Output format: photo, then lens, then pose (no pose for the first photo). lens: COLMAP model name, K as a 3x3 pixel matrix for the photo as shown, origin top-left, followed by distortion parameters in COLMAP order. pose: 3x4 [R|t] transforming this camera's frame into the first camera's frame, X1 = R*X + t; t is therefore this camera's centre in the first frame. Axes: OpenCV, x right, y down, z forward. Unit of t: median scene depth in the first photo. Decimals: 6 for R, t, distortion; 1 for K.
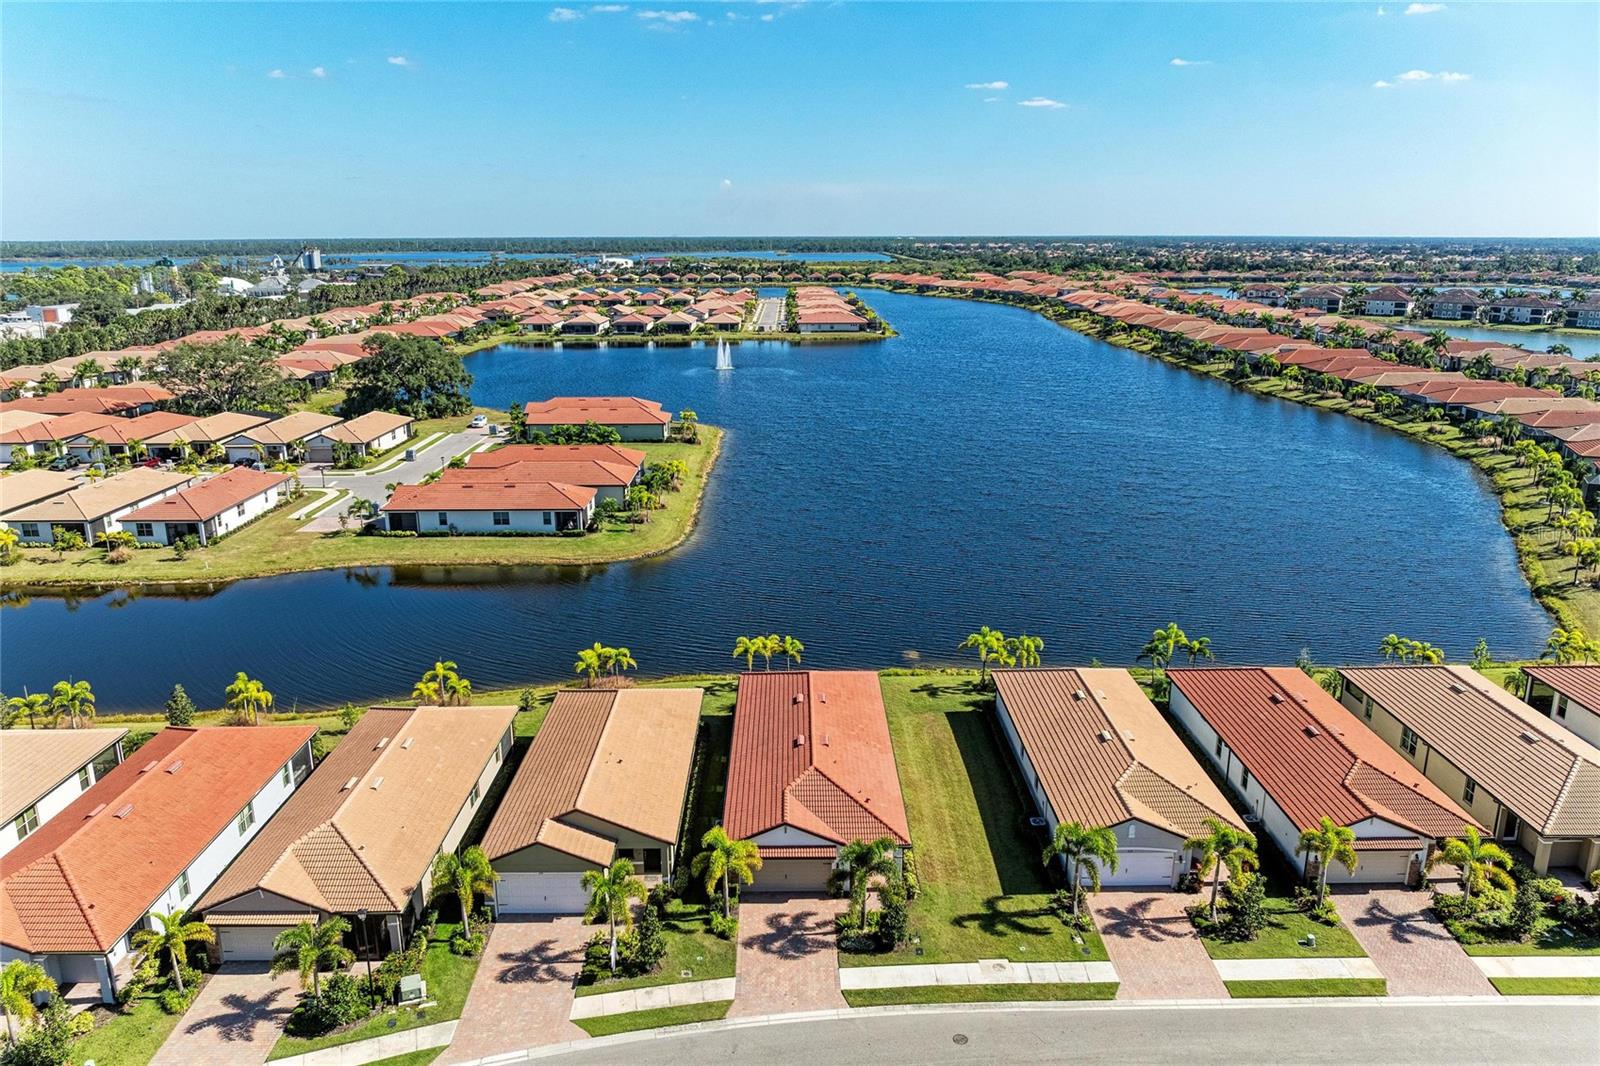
lens RADIAL K [[1114.5, 0, 799.5], [0, 1114.5, 533.4], [0, 0, 1]] dist [-0.025250, 0.015803]
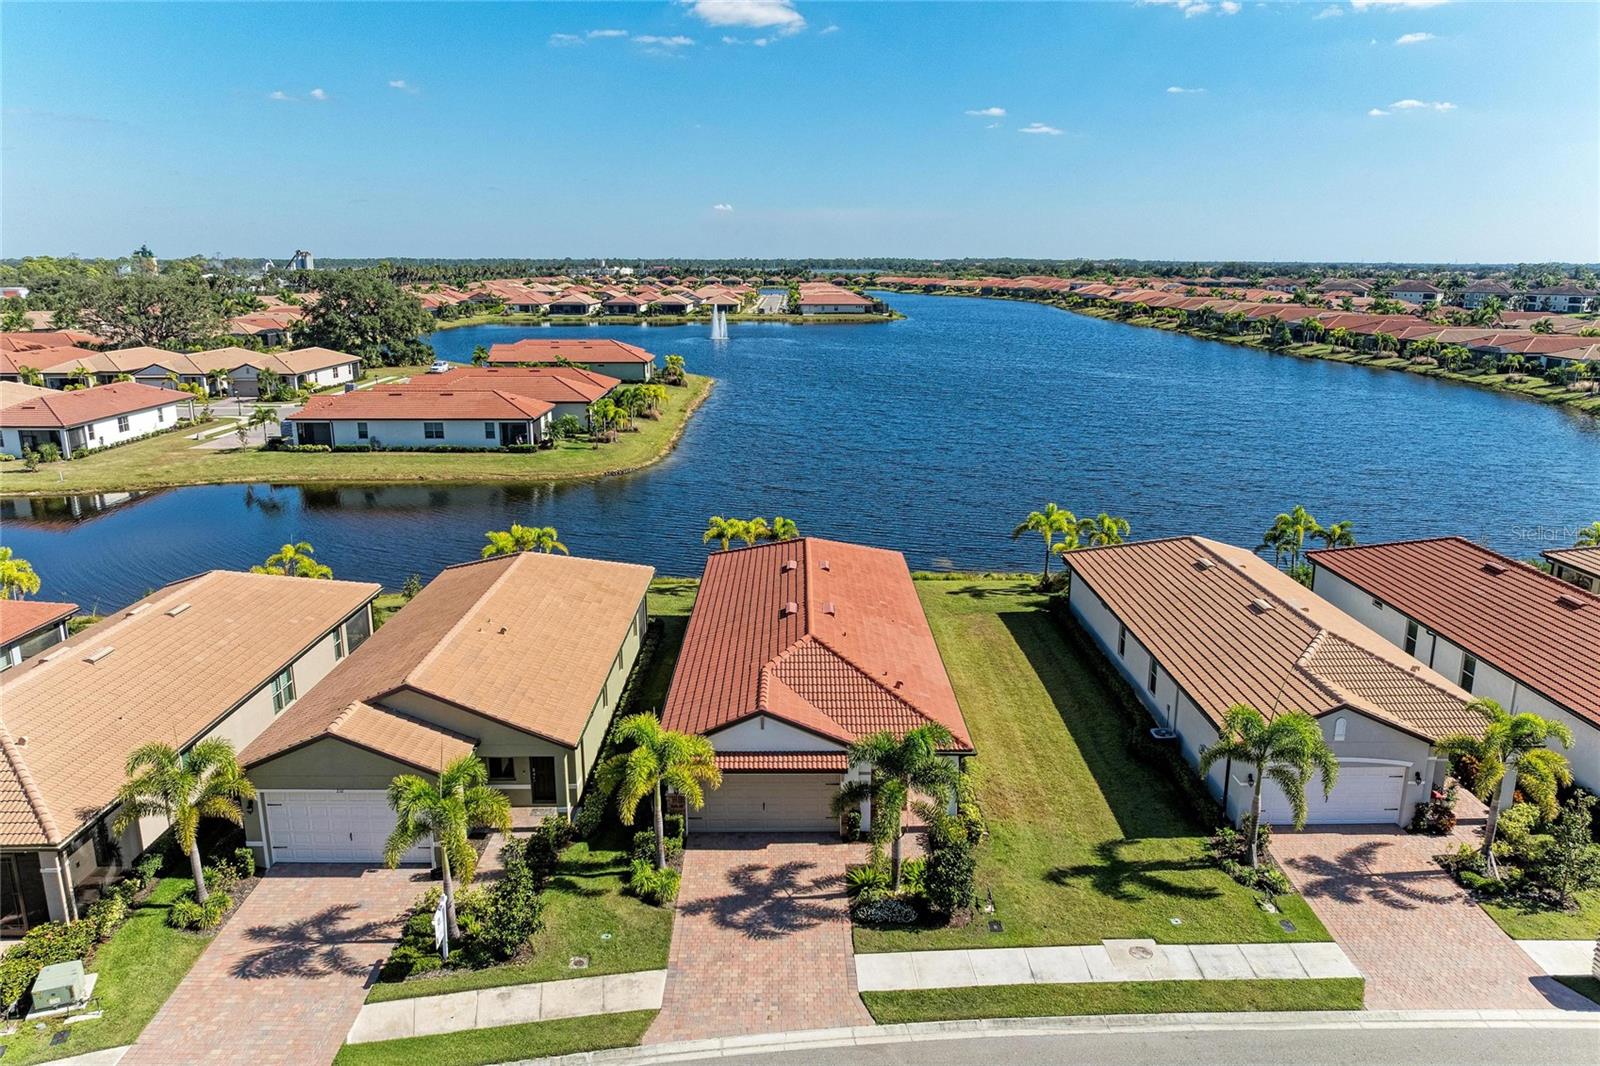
lens RADIAL K [[1114.5, 0, 799.2], [0, 1114.5, 531.0], [0, 0, 1]] dist [-0.025250, 0.015803]
pose [[0.999992, -0.000689, -0.003833, 0.006419], [0.000597, 0.999709, -0.024106, 0.122041], [0.003848, 0.024104, 0.999702, 0.277094]]
